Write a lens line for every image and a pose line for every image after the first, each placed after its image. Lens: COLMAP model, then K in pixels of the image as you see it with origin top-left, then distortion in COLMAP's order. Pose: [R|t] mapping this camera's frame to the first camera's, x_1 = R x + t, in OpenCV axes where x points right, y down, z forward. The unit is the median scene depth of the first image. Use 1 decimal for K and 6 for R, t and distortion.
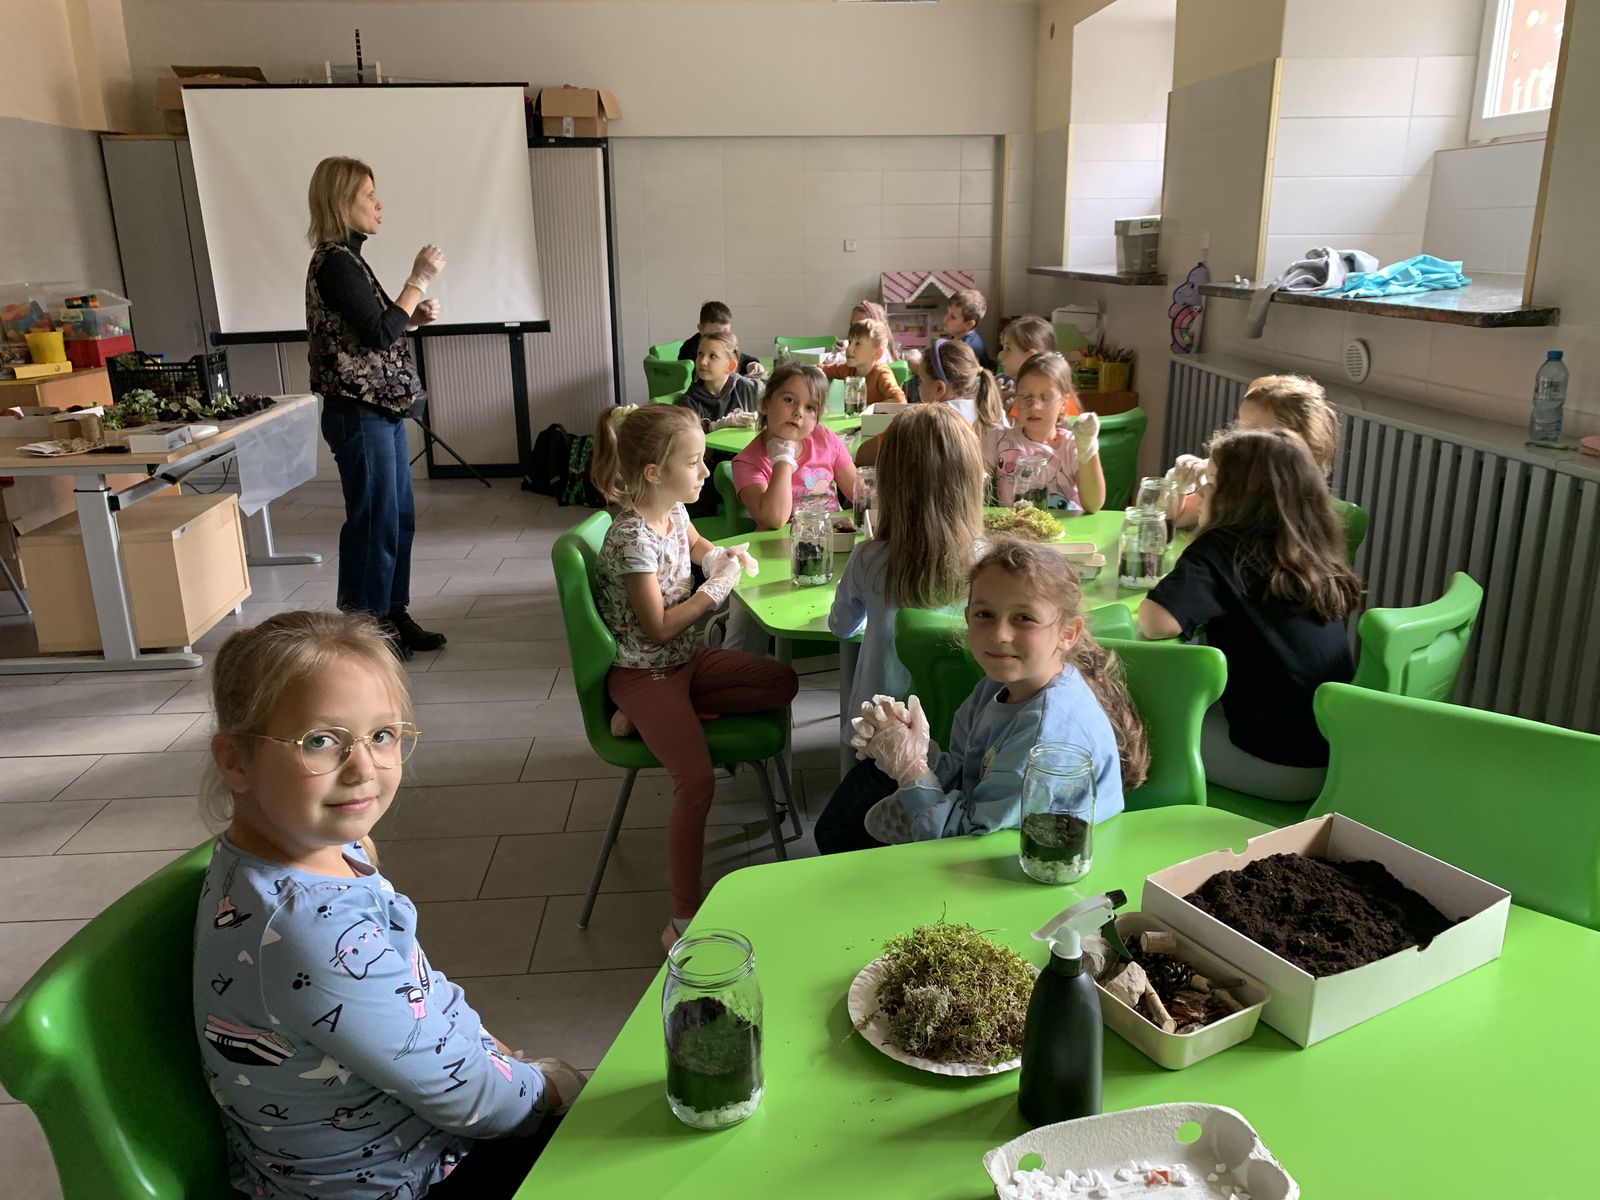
lens RADIAL K [[1250.8, 0, 800.0], [0, 1250.8, 600.0], [0, 0, 1]] dist [0.006827, 0.006677]
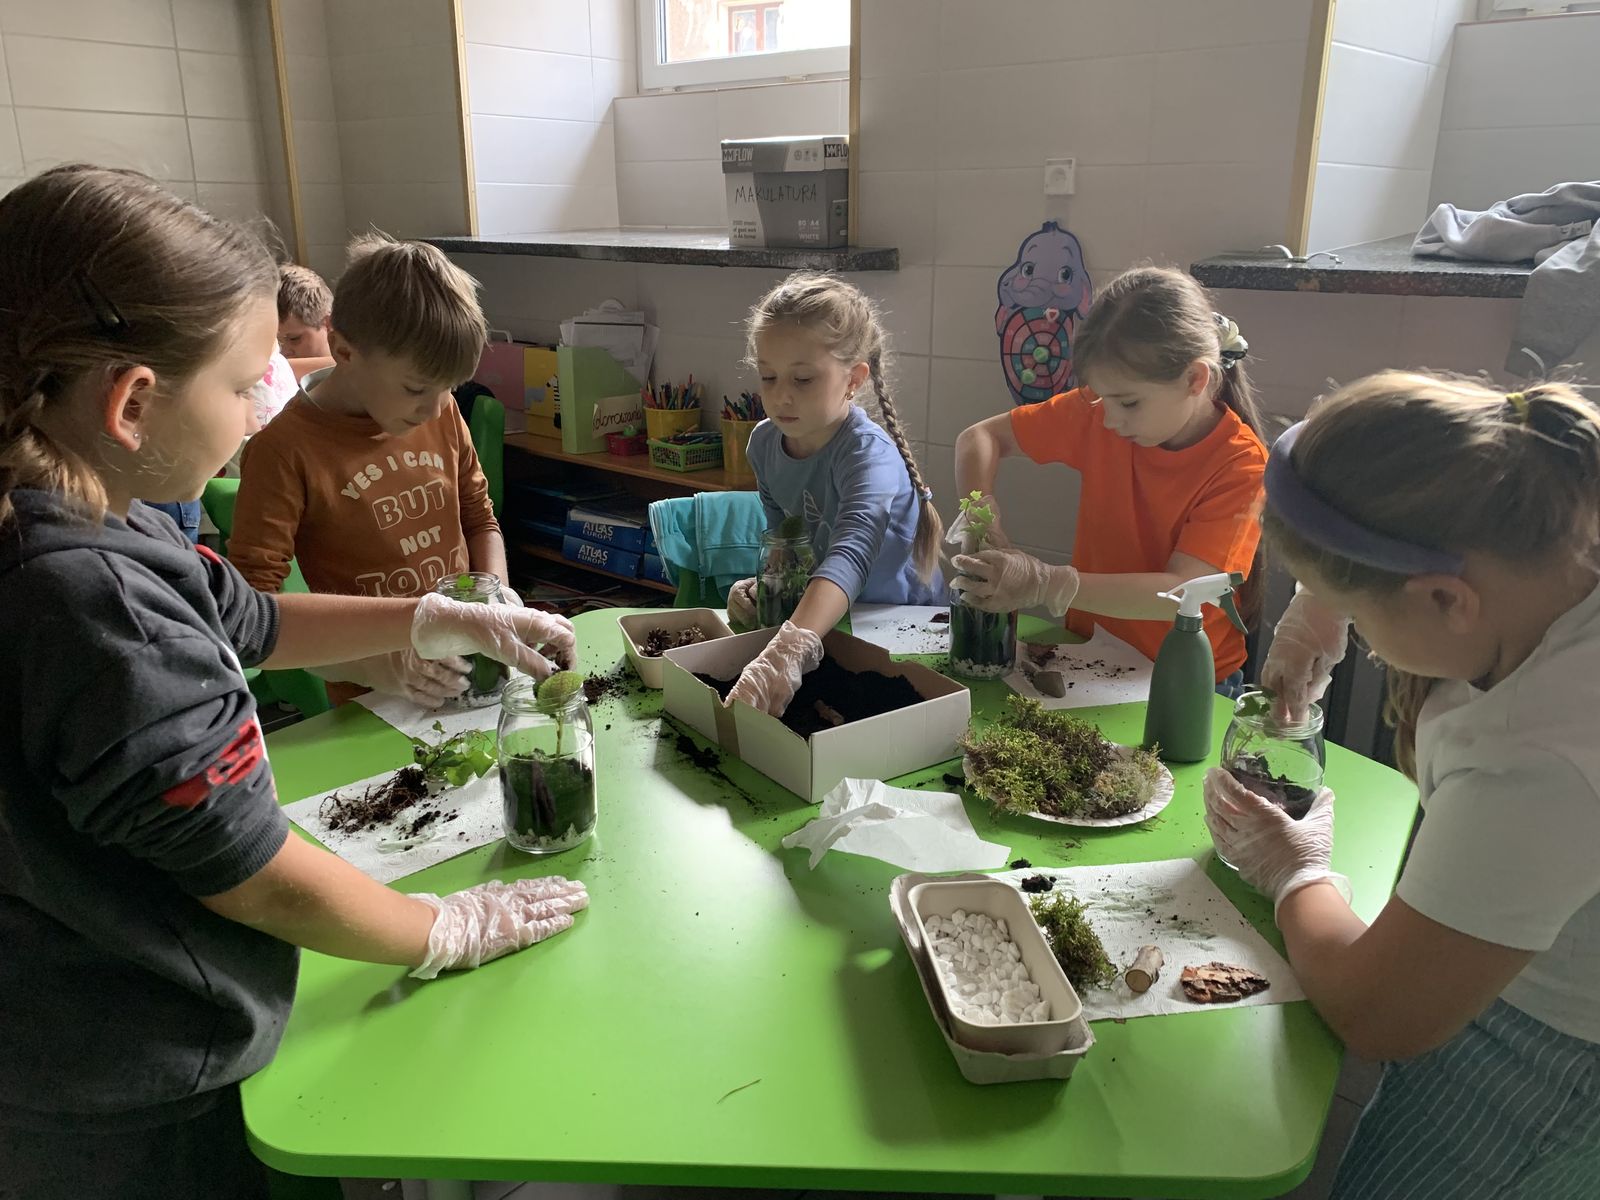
lens RADIAL K [[1250.8, 0, 800.0], [0, 1250.8, 600.0], [0, 0, 1]] dist [0.006827, 0.006677]
pose [[0.699726, -0.210715, 0.682629, -0.091339], [0.195621, 0.975506, 0.100600, -0.135053], [-0.687107, 0.063144, 0.723807, 0.502336]]
